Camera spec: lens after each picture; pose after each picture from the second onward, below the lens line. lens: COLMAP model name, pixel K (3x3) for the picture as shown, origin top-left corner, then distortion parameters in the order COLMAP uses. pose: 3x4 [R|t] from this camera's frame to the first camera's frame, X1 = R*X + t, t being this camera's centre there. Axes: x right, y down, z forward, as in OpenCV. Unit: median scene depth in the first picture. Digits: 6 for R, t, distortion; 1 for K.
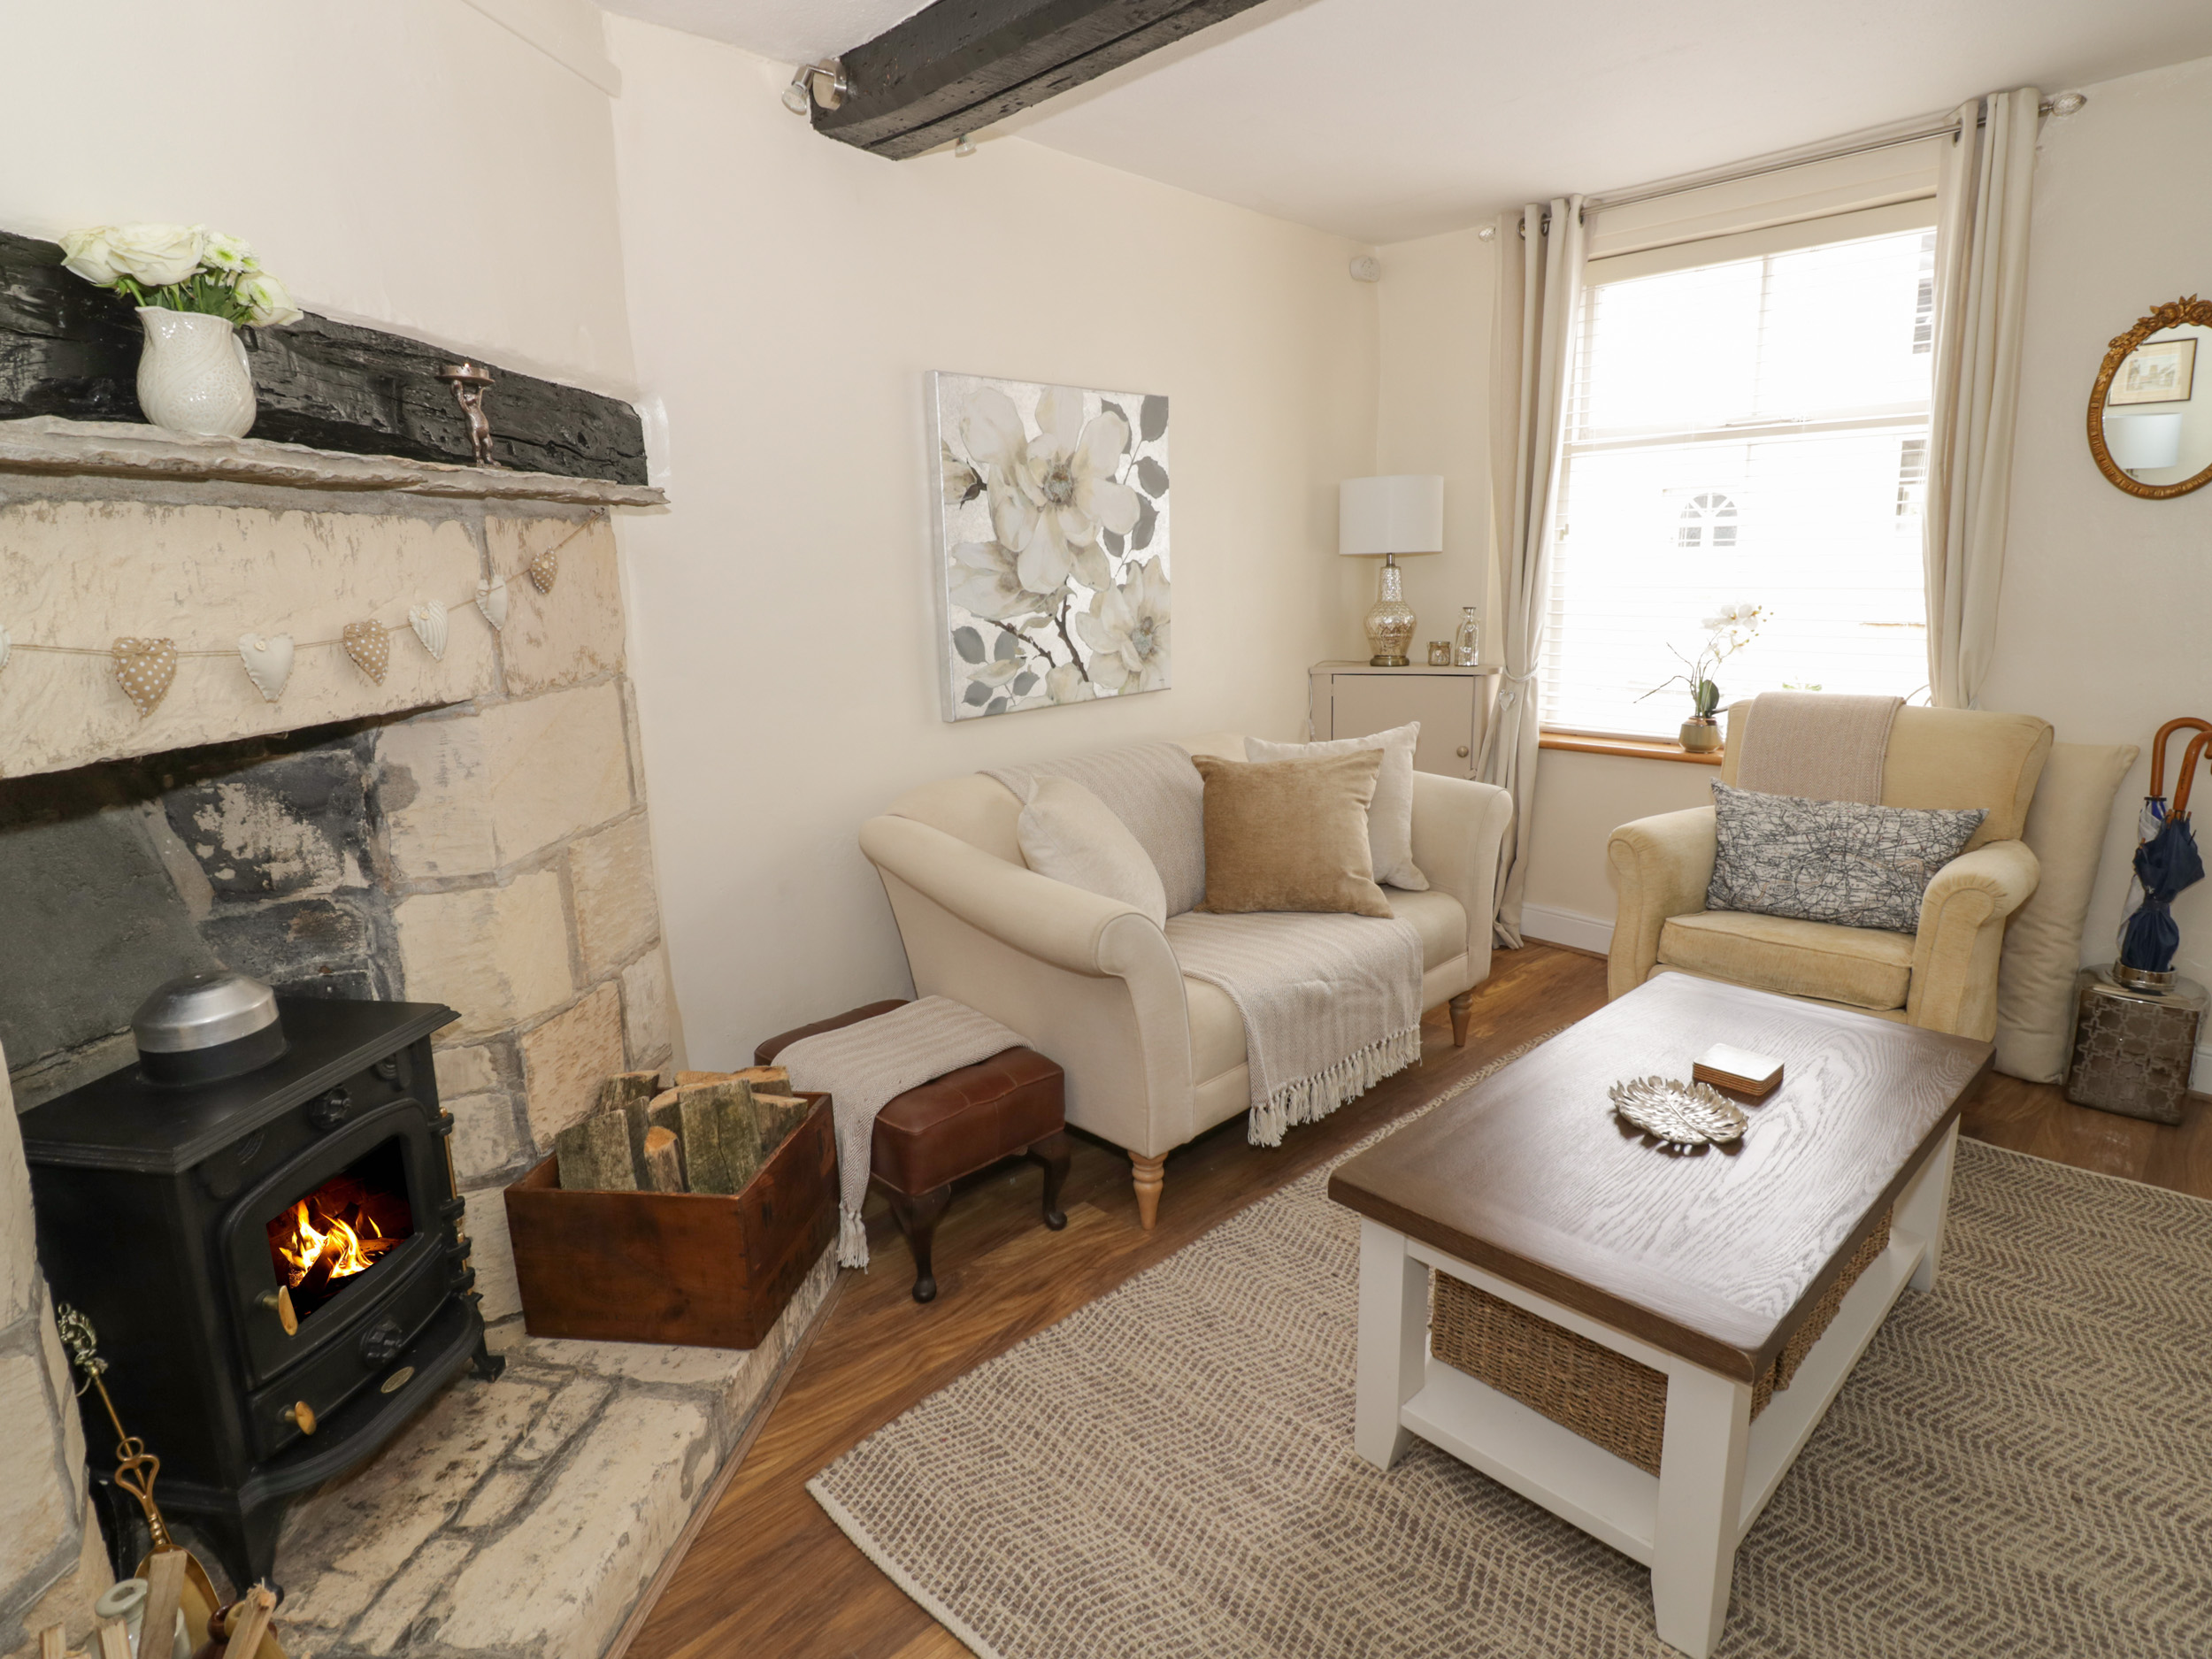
lens RADIAL K [[1173.2, 0, 1109.5], [0, 1173.2, 810.6], [0, 0, 1]] dist [0.000376, -0.015773]
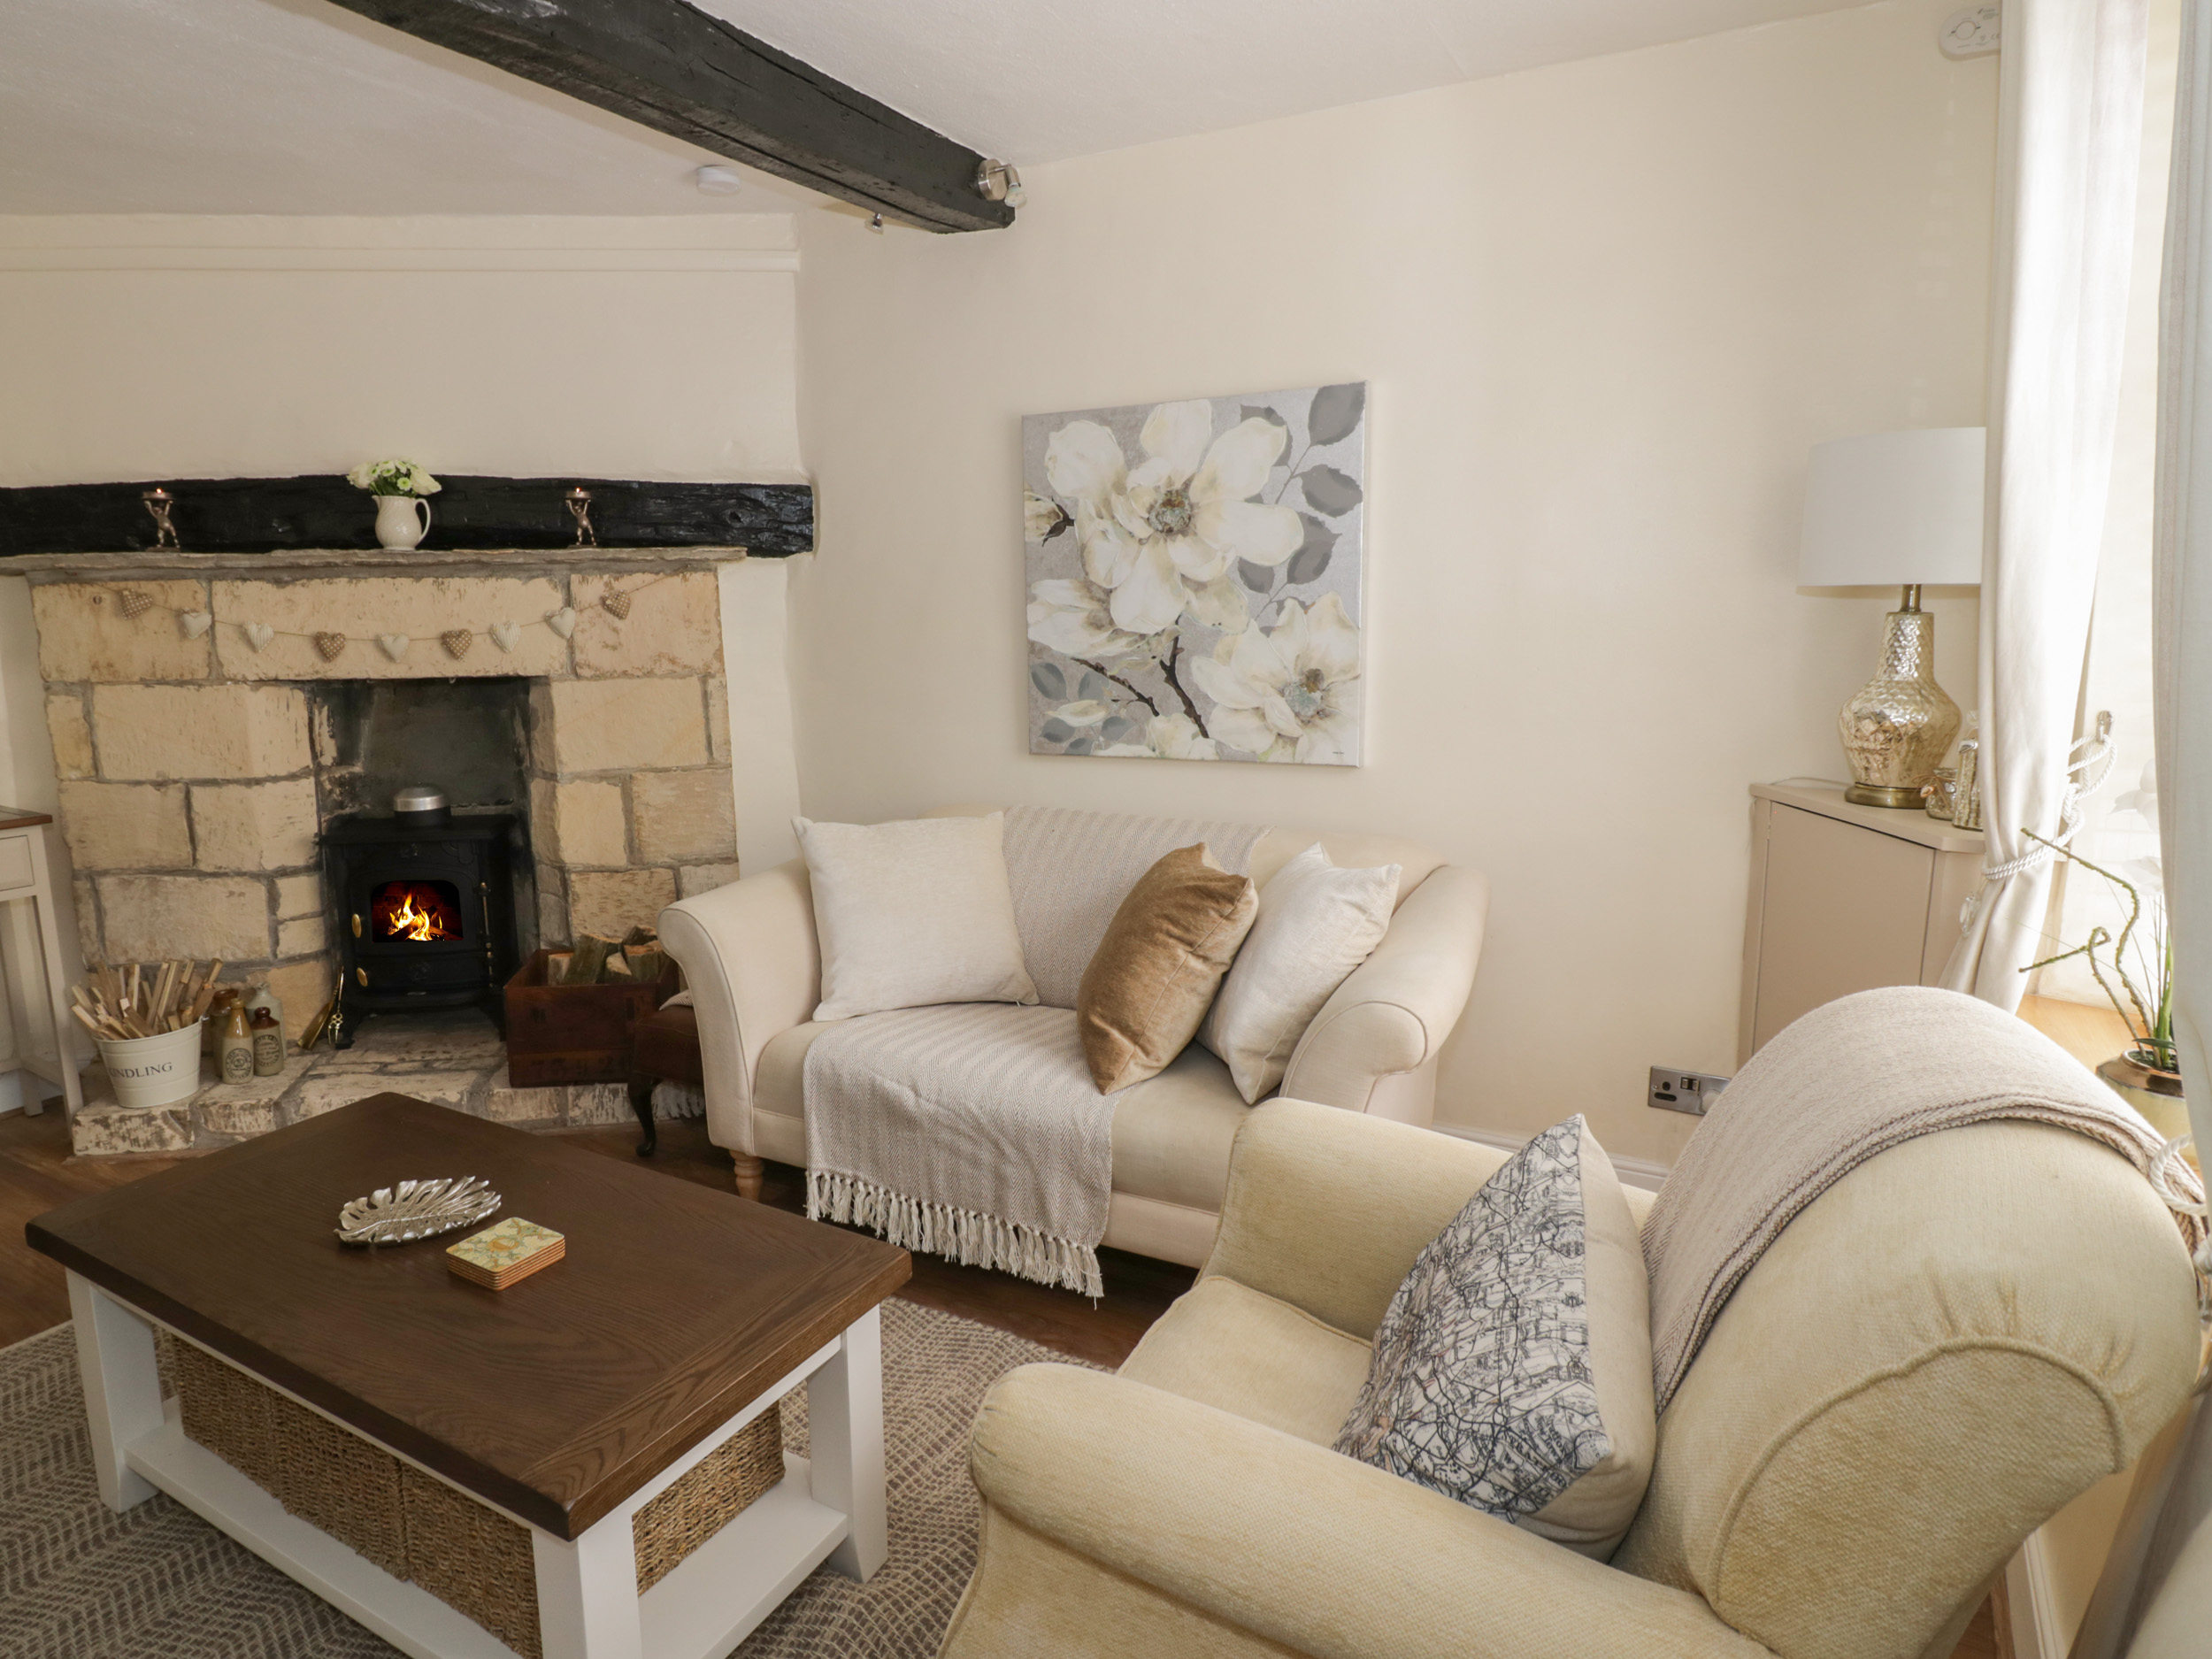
lens RADIAL K [[1226.8, 0, 970.4], [0, 1226.8, 803.6], [0, 0, 1]] dist [0.003093, -0.014445]
pose [[0.277763, 0.173579, -0.944837, 0.863824], [-0.191907, 0.973741, 0.122473, -0.153700], [0.941286, 0.147302, 0.303780, 0.631326]]
